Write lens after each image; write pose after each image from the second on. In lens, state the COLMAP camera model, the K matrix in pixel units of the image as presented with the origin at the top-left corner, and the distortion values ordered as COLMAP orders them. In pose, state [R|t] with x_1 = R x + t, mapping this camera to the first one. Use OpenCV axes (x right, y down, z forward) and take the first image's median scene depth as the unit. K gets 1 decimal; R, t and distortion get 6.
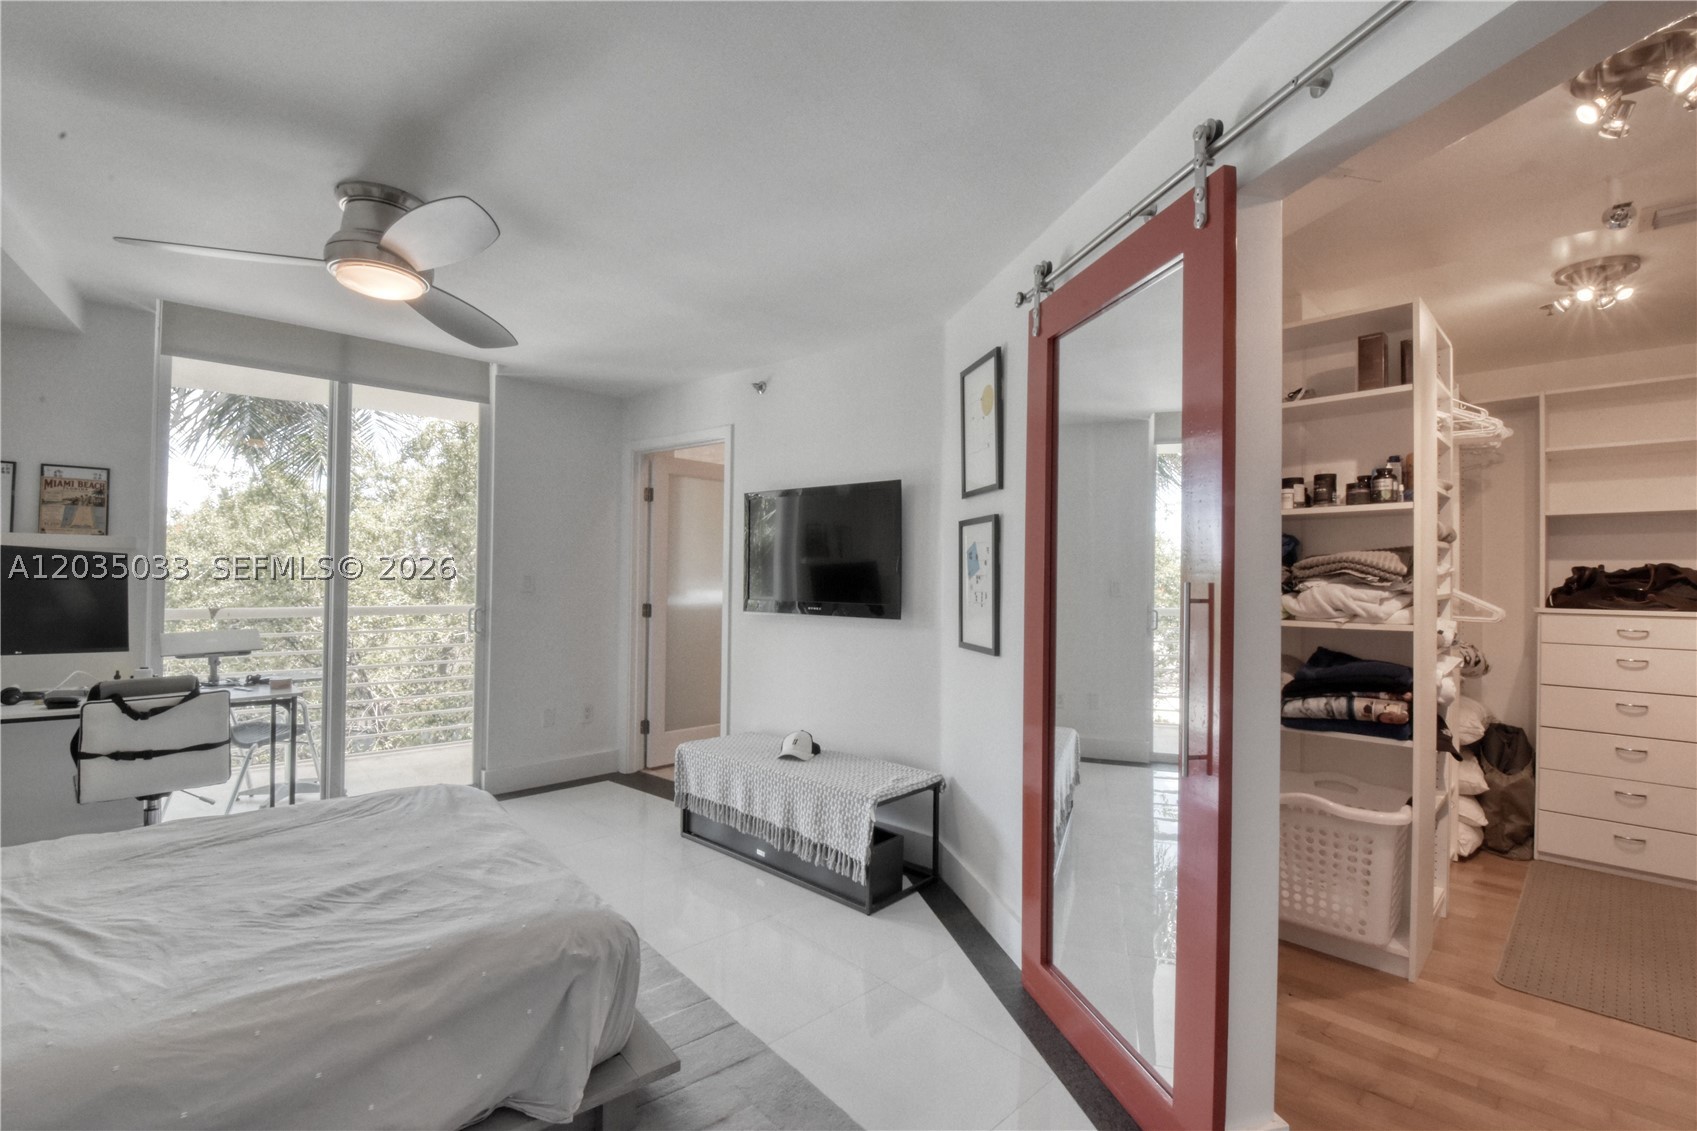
lens RADIAL K [[739.3, 0, 848.5], [0, 739.3, 565.5], [0, 0, 1]] dist [0.008843, -0.019496]
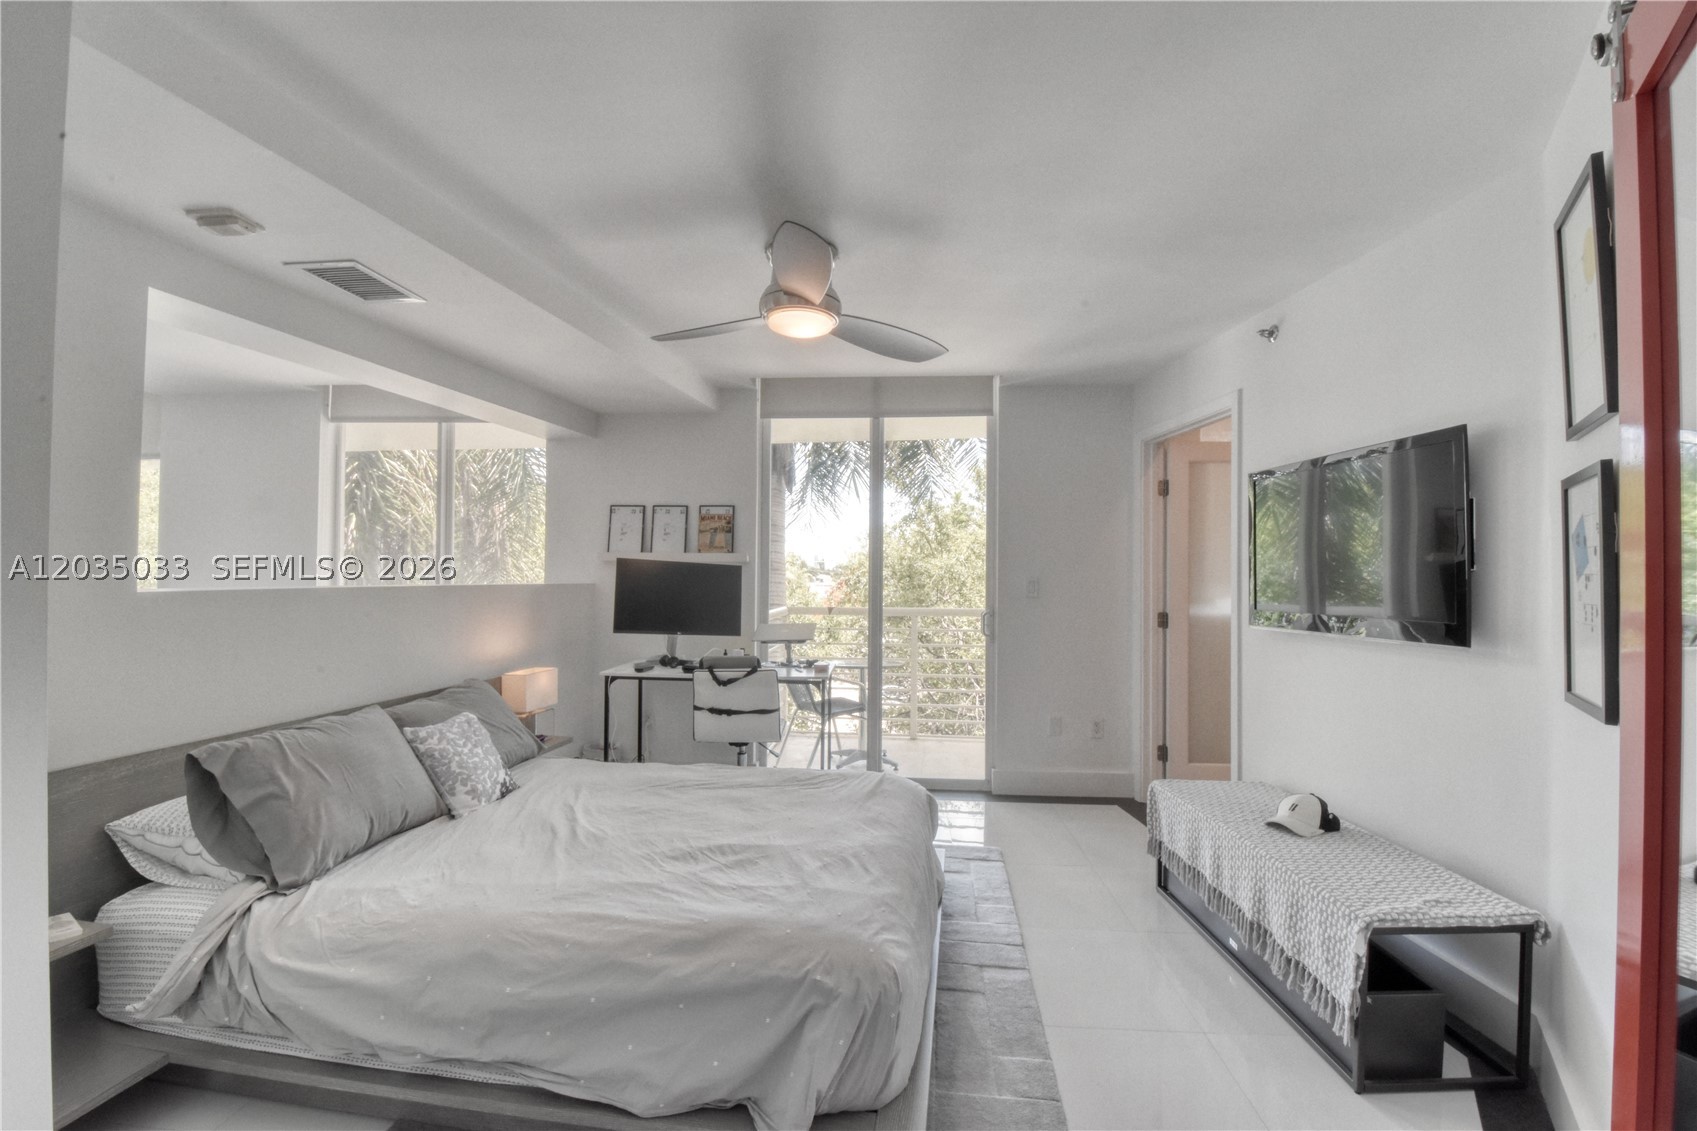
lens RADIAL K [[739.3, 0, 848.5], [0, 739.3, 565.5], [0, 0, 1]] dist [0.008843, -0.019496]
pose [[0.677702, -0.019054, -0.735090, 0.196937], [0.012001, 0.999818, -0.014852, 0.007691], [0.735239, 0.001243, 0.677807, 0.215652]]
